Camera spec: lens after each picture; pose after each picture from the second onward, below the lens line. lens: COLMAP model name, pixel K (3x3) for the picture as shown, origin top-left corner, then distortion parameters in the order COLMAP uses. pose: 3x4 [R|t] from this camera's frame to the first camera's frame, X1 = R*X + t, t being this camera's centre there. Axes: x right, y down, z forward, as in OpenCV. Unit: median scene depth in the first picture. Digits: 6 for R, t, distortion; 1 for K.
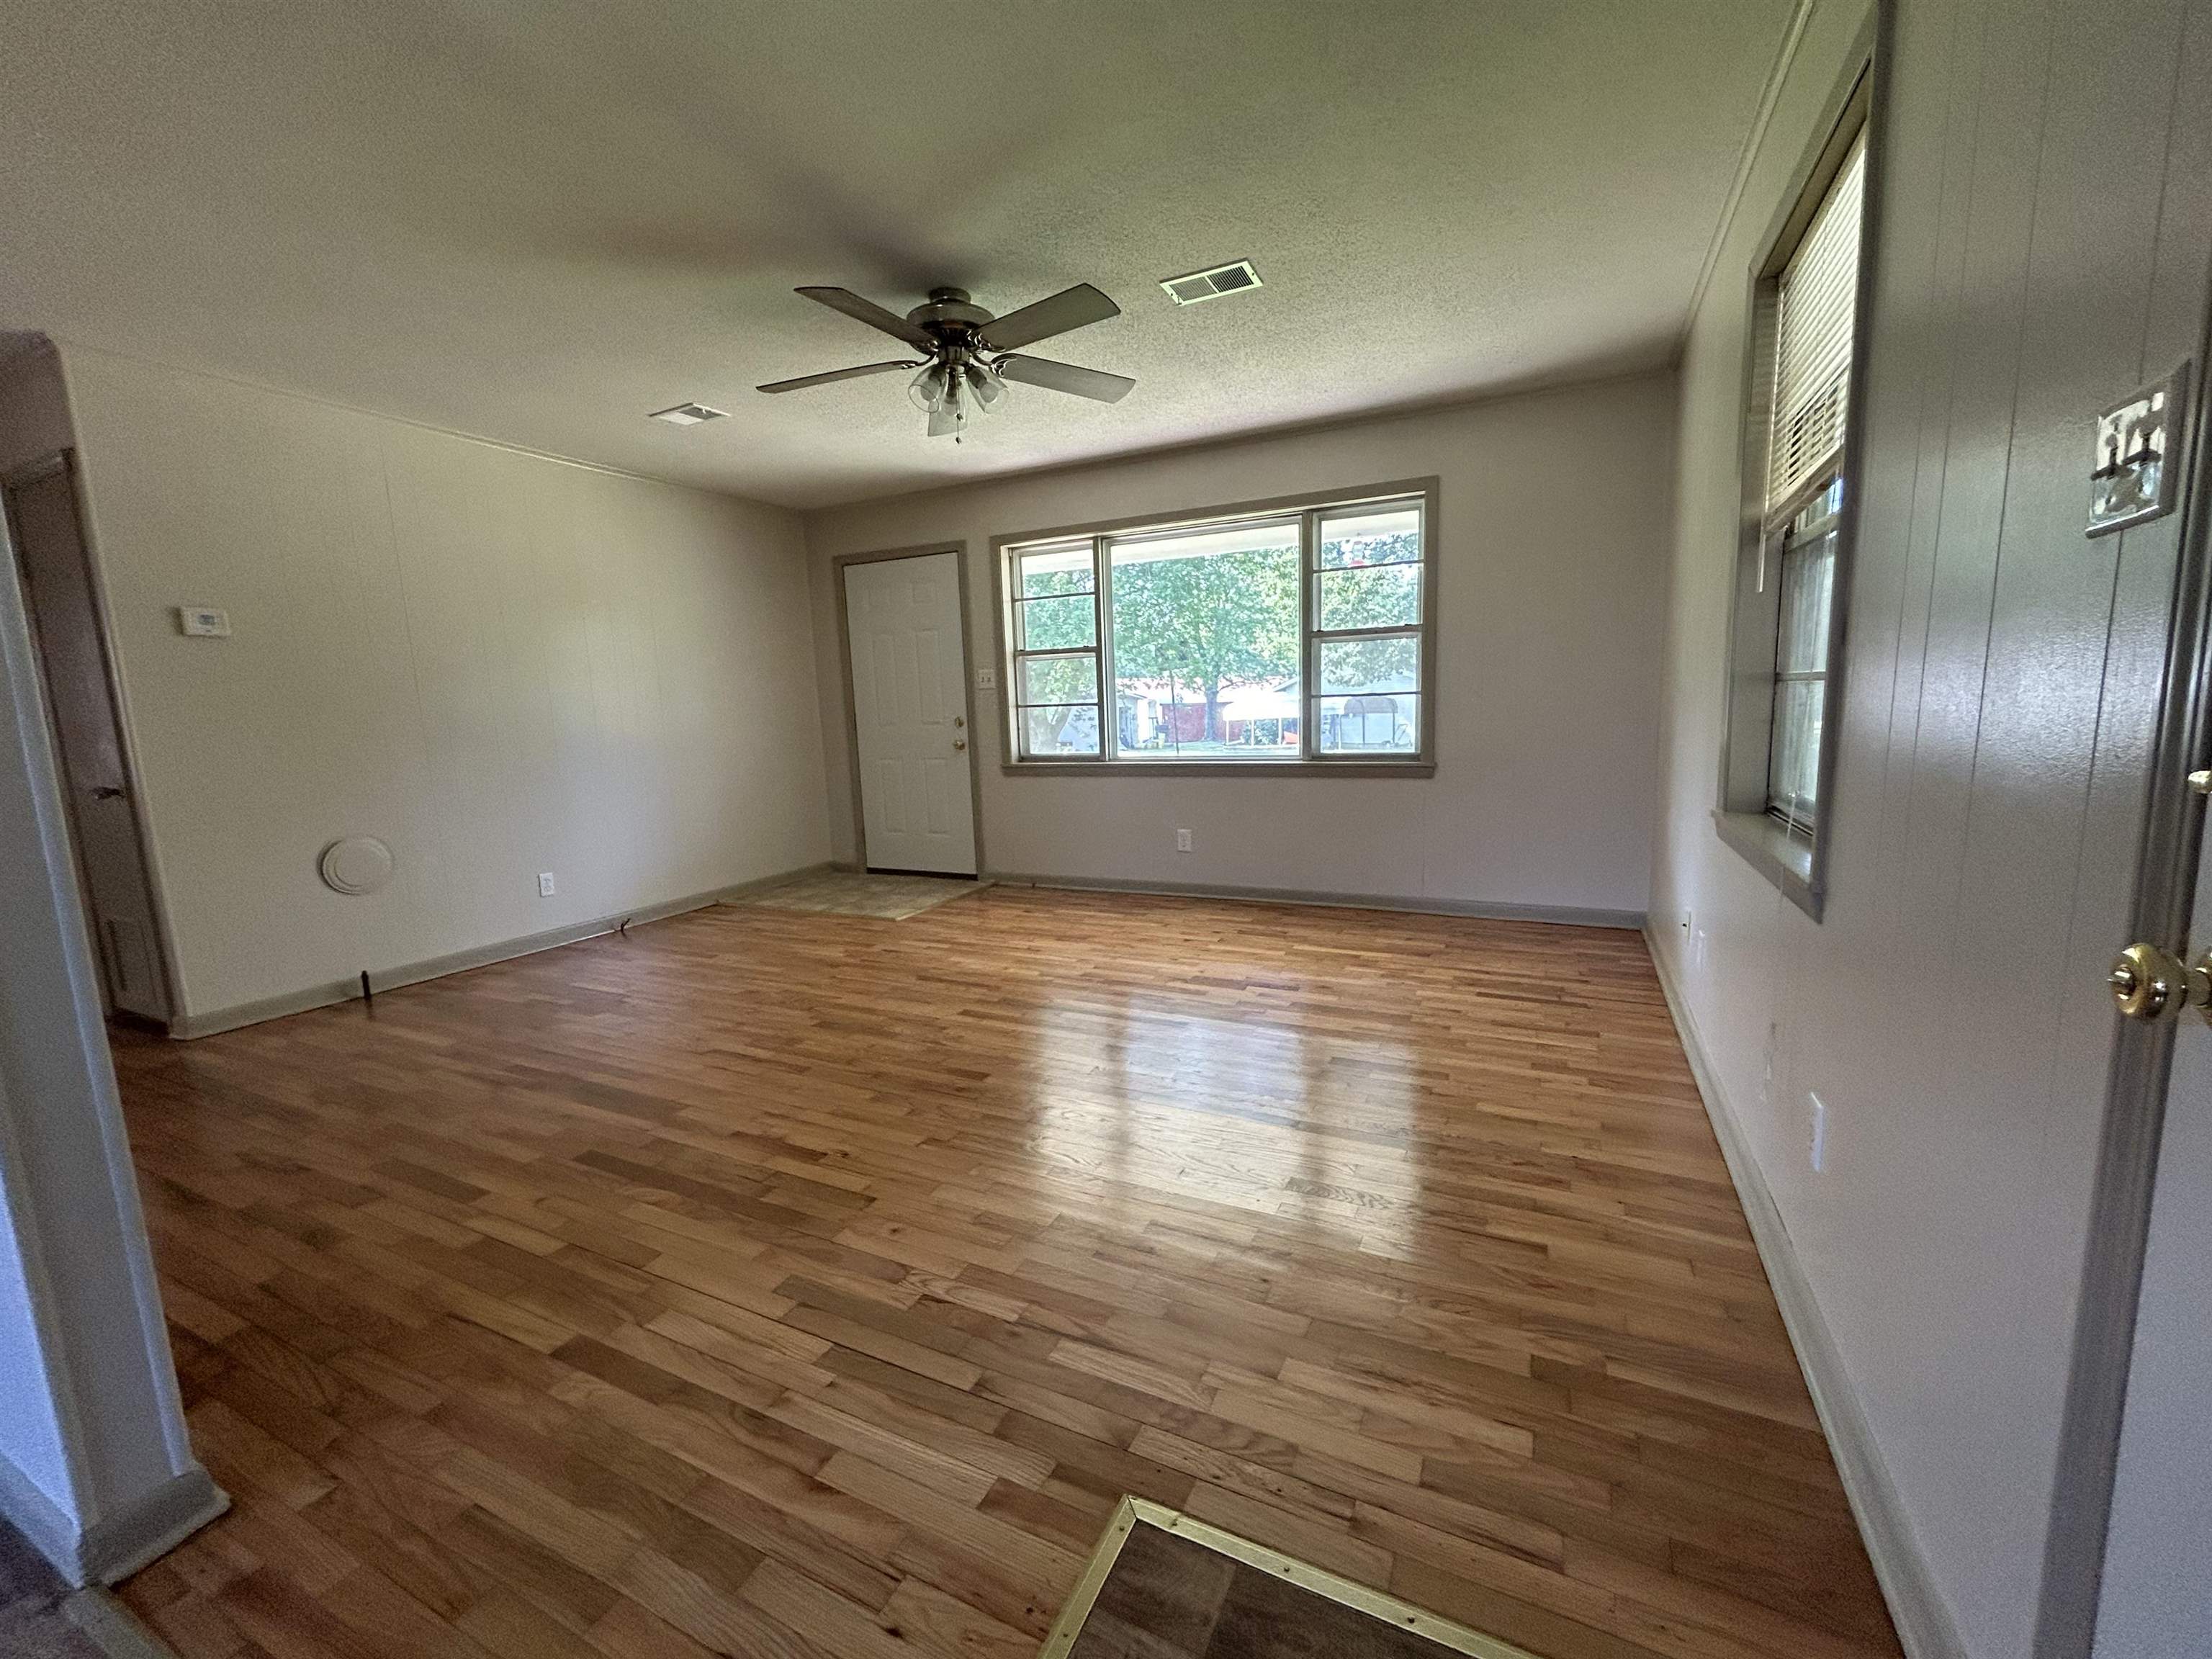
lens RADIAL K [[893.3, 0, 1106.0], [0, 893.3, 829.5], [0, 0, 1]] dist [-0.002631, -0.000045]
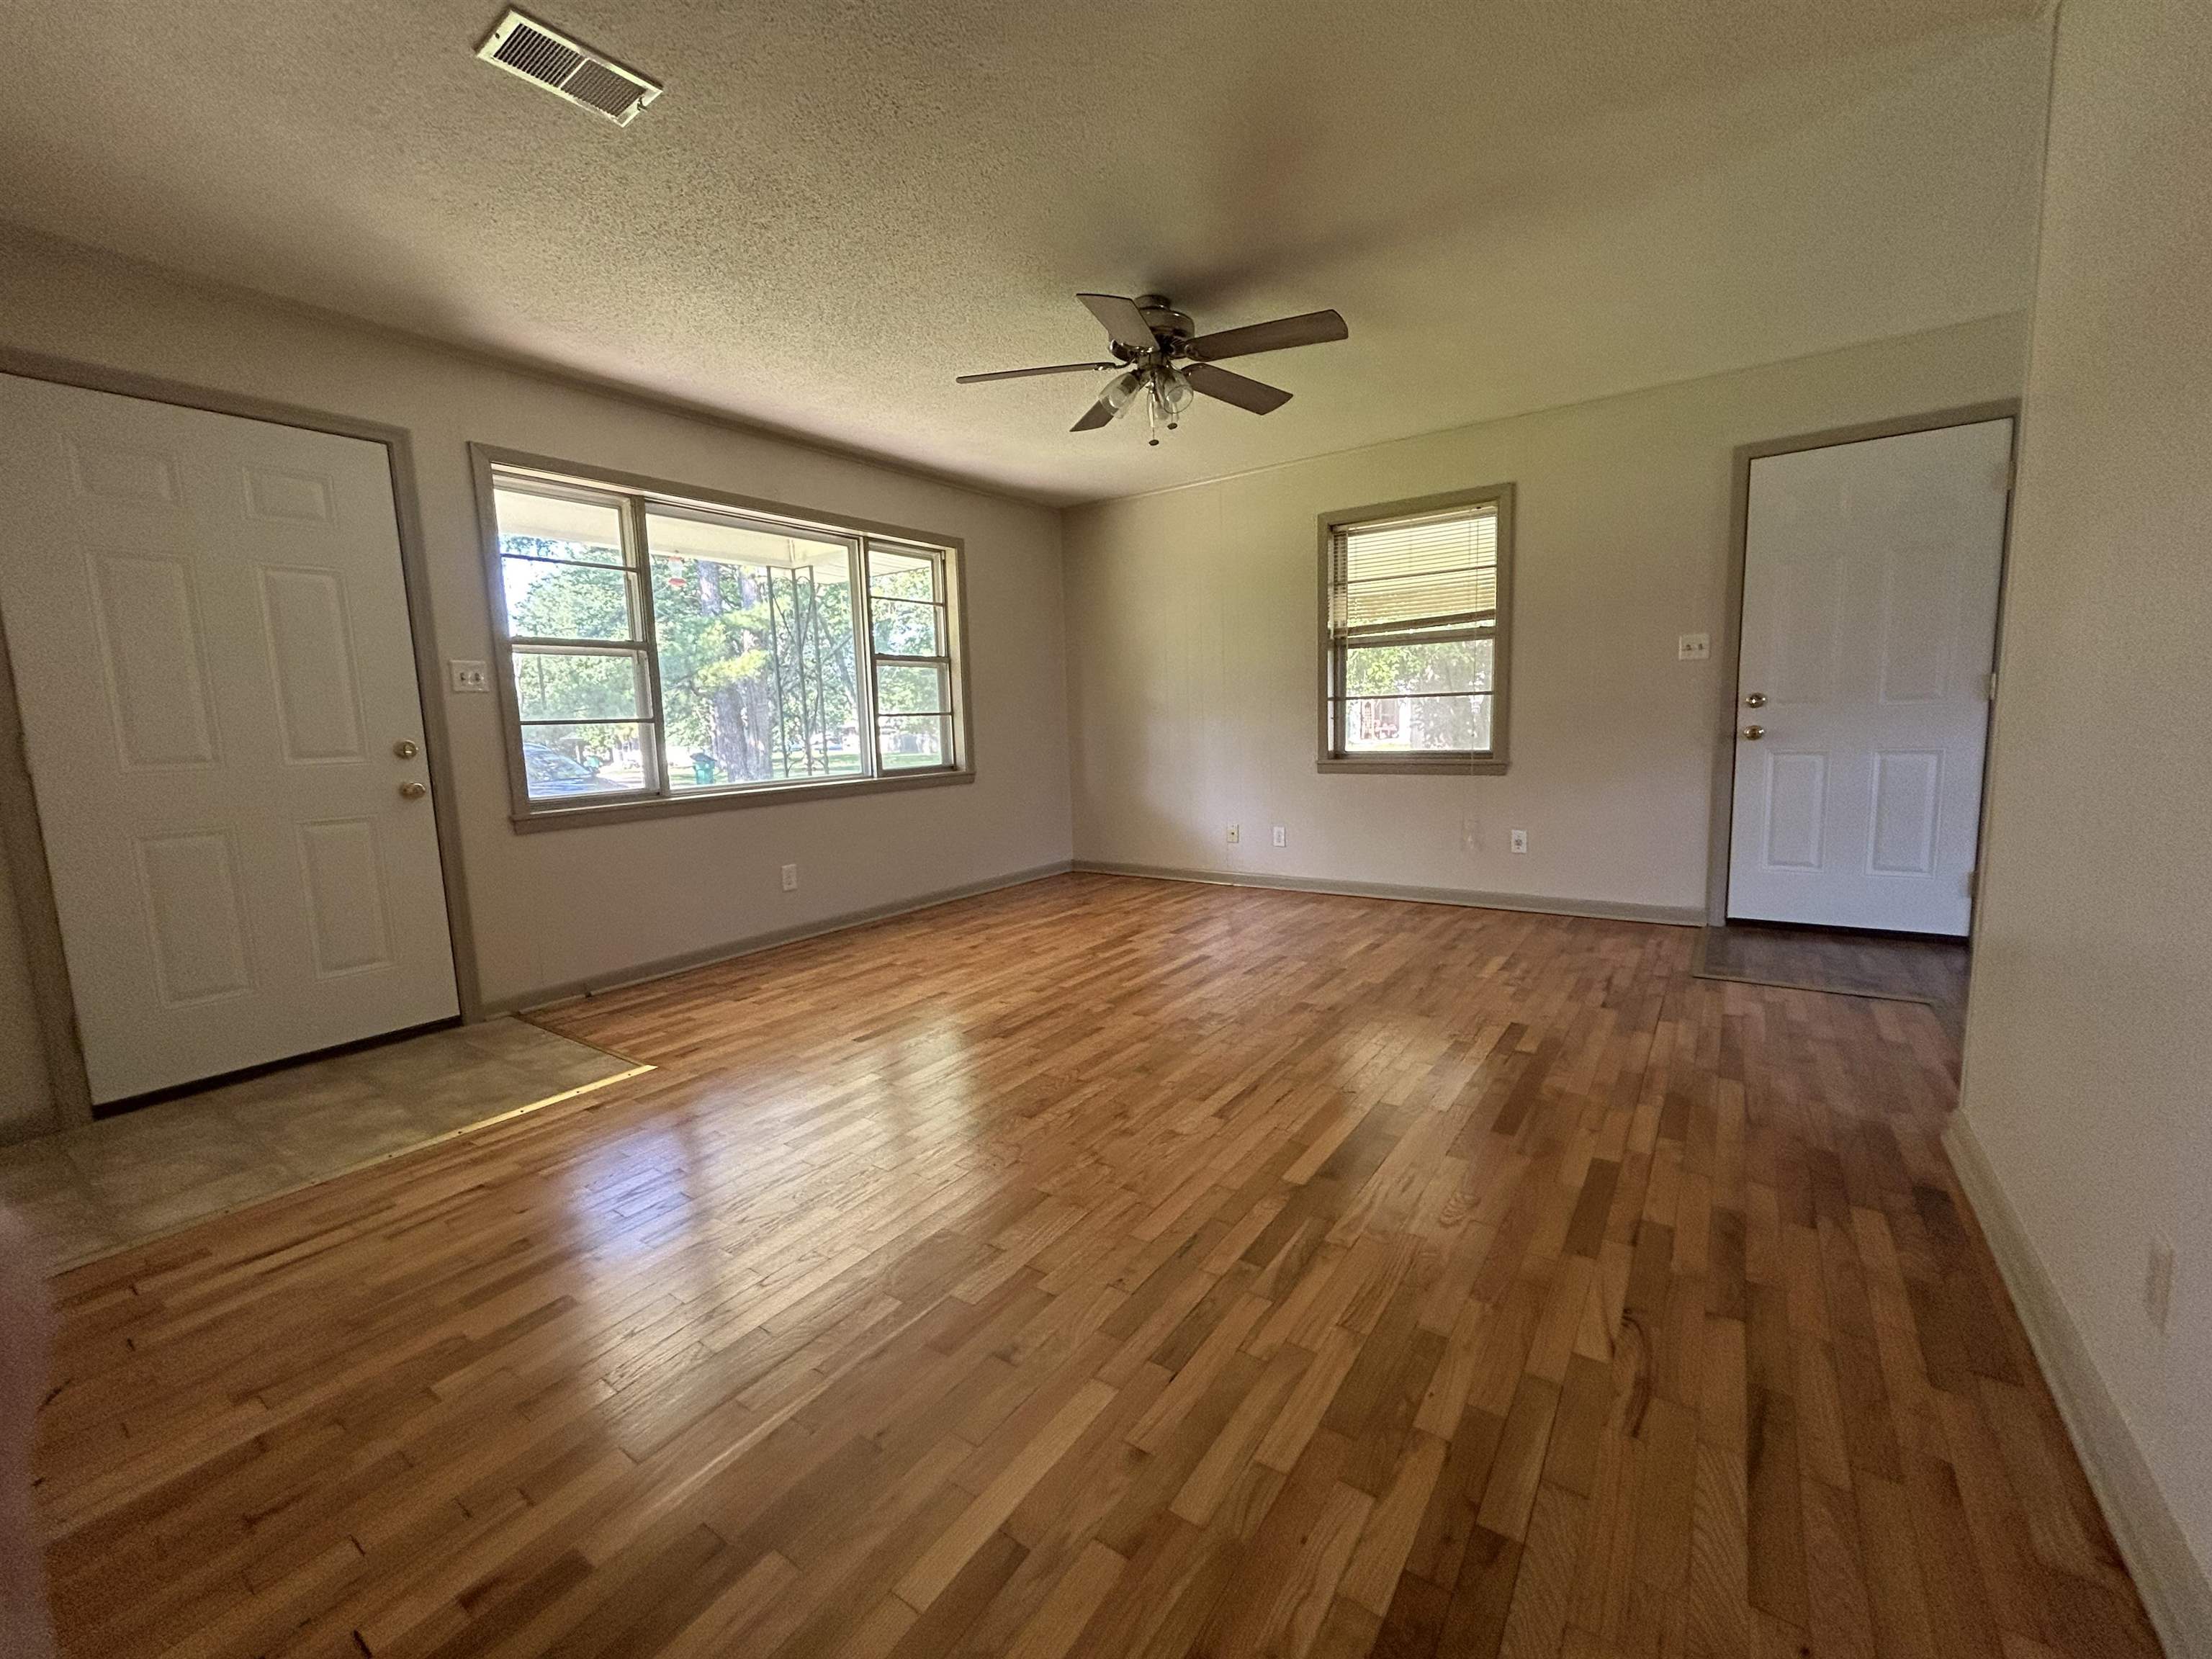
lens RADIAL K [[900.8, 0, 1099.5], [0, 900.8, 824.2], [0, 0, 1]] dist [-0.001409, -0.000193]
pose [[0.156282, -0.086915, 0.983881, -0.781717], [0.165081, 0.984408, 0.060739, -0.046066], [-0.973819, 0.152927, 0.168193, 0.596686]]
